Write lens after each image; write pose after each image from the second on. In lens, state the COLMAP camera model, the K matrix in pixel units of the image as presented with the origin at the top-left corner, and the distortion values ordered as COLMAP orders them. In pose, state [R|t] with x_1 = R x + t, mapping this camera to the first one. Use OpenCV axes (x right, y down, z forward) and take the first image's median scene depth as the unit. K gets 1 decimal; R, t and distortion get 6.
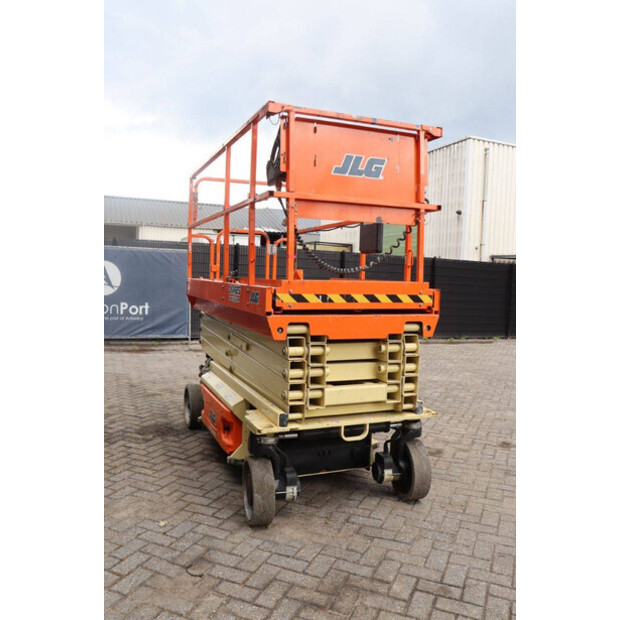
lens RADIAL K [[537.6, 0, 306.6], [0, 537.6, 310.4], [0, 0, 1]] dist [-0.110179, 0.058774]
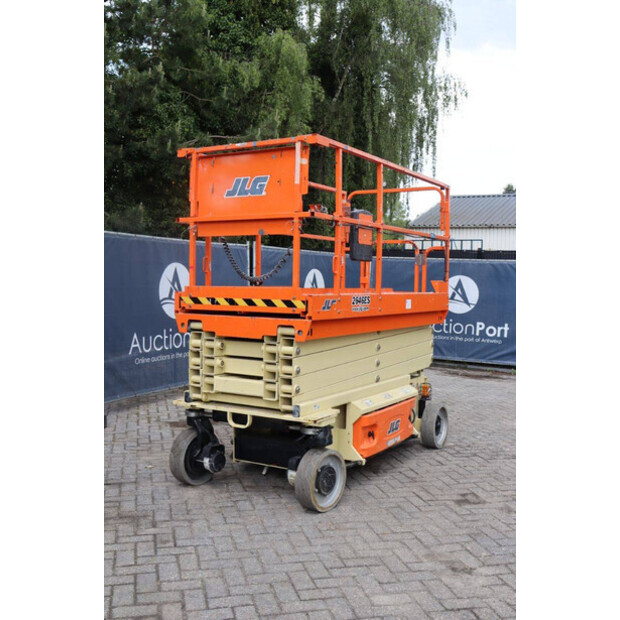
lens RADIAL K [[703.4, 0, 309.8], [0, 703.4, 309.4], [0, 0, 1]] dist [-0.025971, 0.000000]
pose [[0.604772, 0.017324, -0.796210, 1.363810], [-0.056918, 0.998147, -0.021515, 0.017066], [0.794362, 0.058331, 0.604637, 0.206600]]
